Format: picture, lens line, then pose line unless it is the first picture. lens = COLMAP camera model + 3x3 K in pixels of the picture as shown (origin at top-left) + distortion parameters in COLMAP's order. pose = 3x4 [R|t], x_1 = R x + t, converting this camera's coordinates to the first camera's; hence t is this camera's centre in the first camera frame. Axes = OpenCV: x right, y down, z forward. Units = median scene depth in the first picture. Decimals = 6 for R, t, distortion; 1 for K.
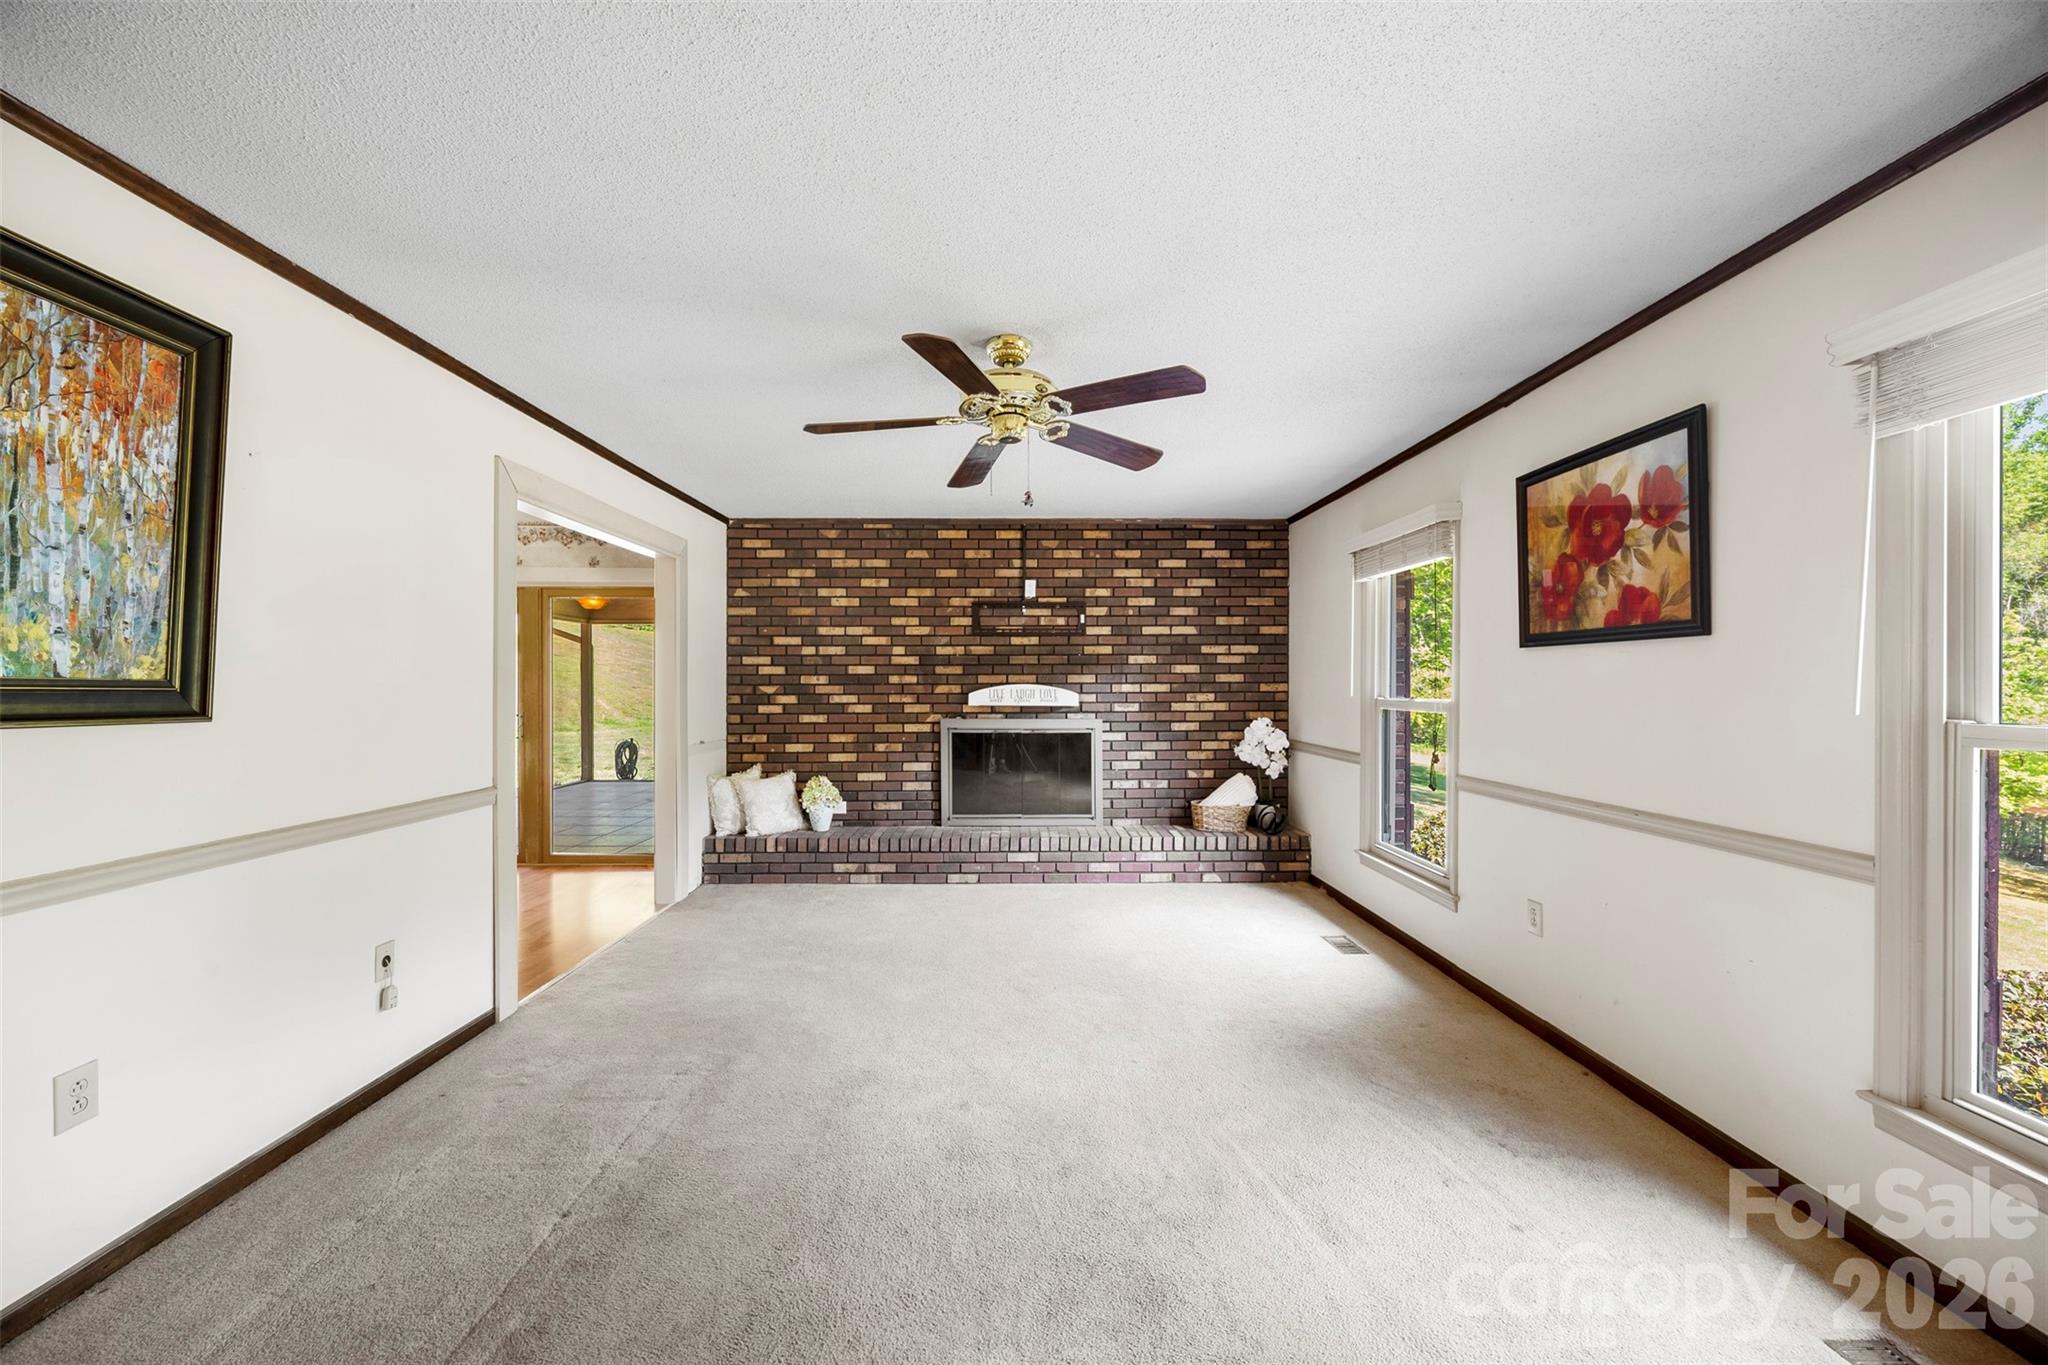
lens RADIAL K [[793.0, 0, 1022.4], [0, 793.0, 683.1], [0, 0, 1]] dist [-0.003826, 0.000693]
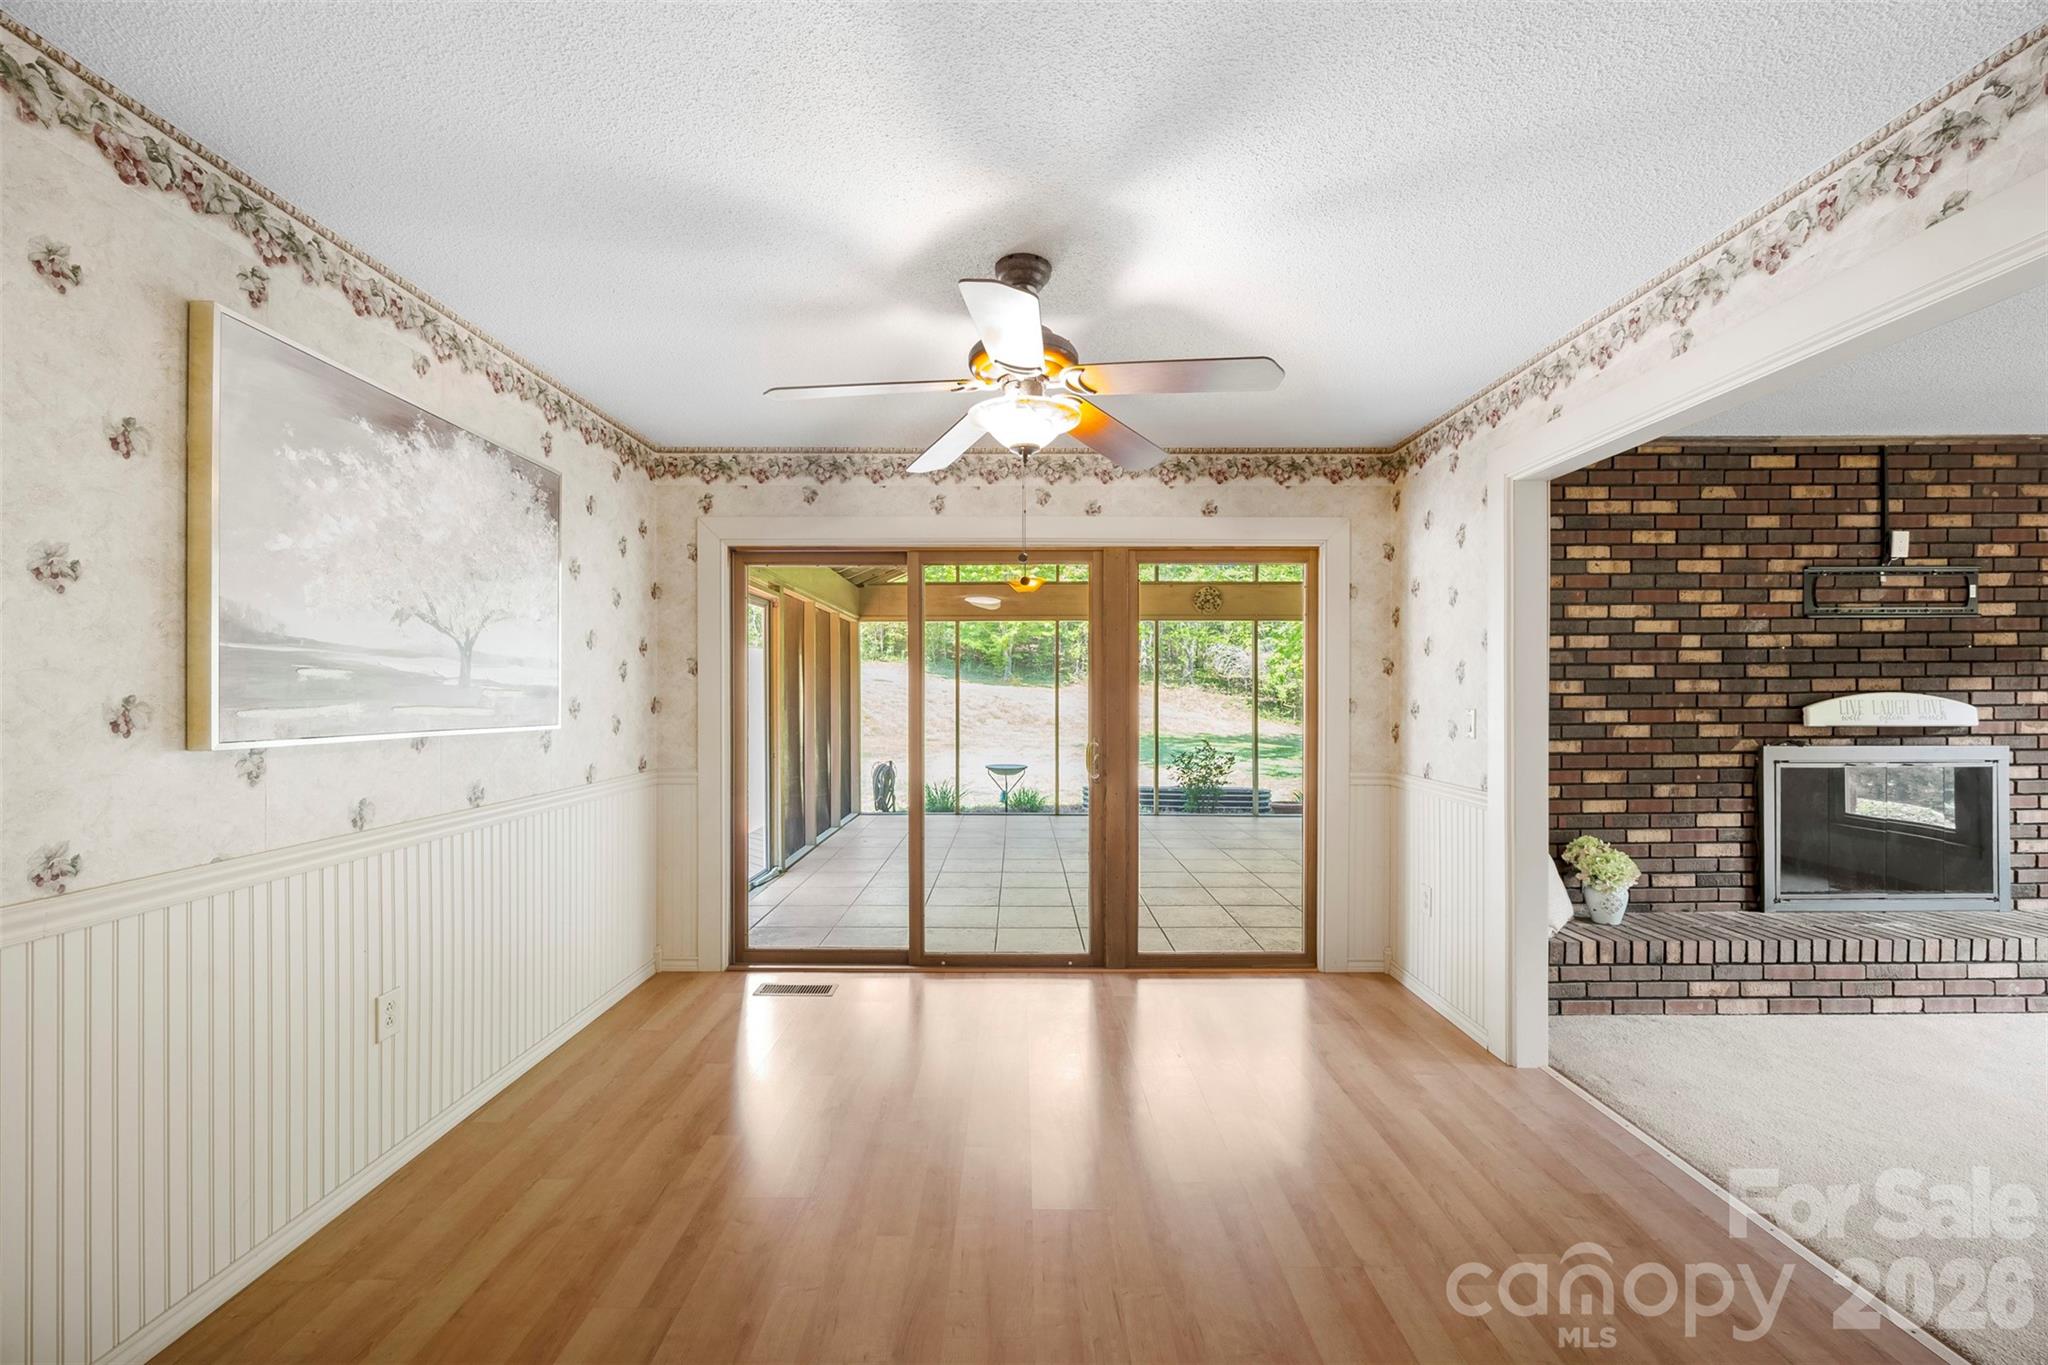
lens RADIAL K [[793.0, 0, 1020.1], [0, 793.0, 694.4], [0, 0, 1]] dist [-0.003826, 0.000693]
pose [[0.999917, -0.004316, -0.012164, -0.700649], [0.004348, 0.999987, 0.002570, -0.001739], [0.012153, -0.002622, 0.999923, 0.347215]]
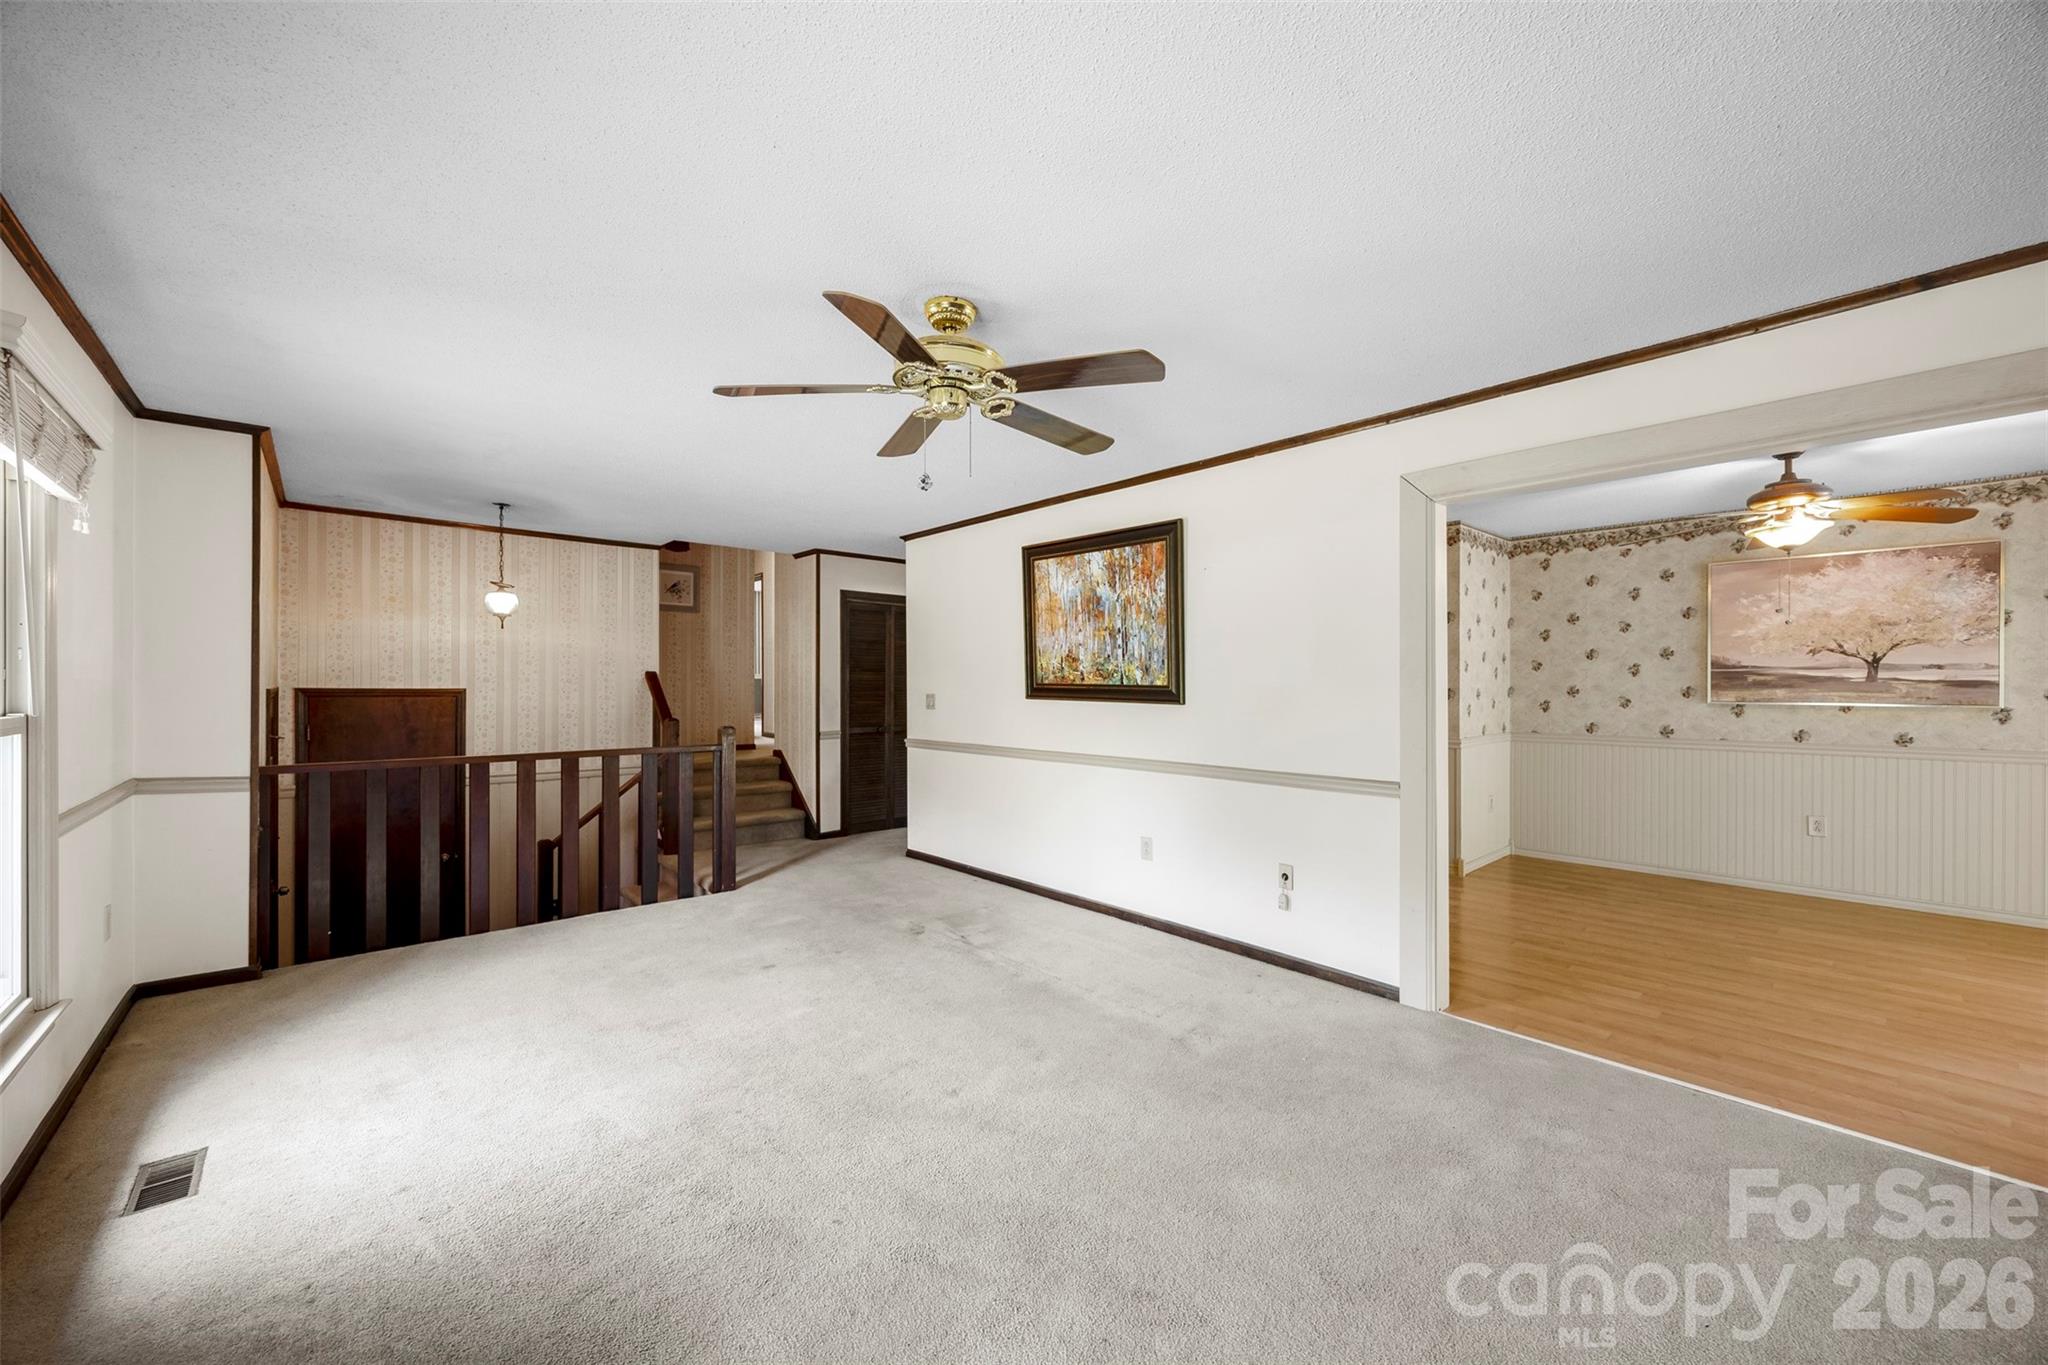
lens RADIAL K [[793.0, 0, 1024.6], [0, 793.0, 676.8], [0, 0, 1]] dist [-0.003826, 0.000693]
pose [[-0.755688, -0.010306, -0.654851, 0.238792], [-0.001260, 0.999897, -0.014283, 0.001410], [0.654931, -0.009968, -0.755623, 0.819662]]
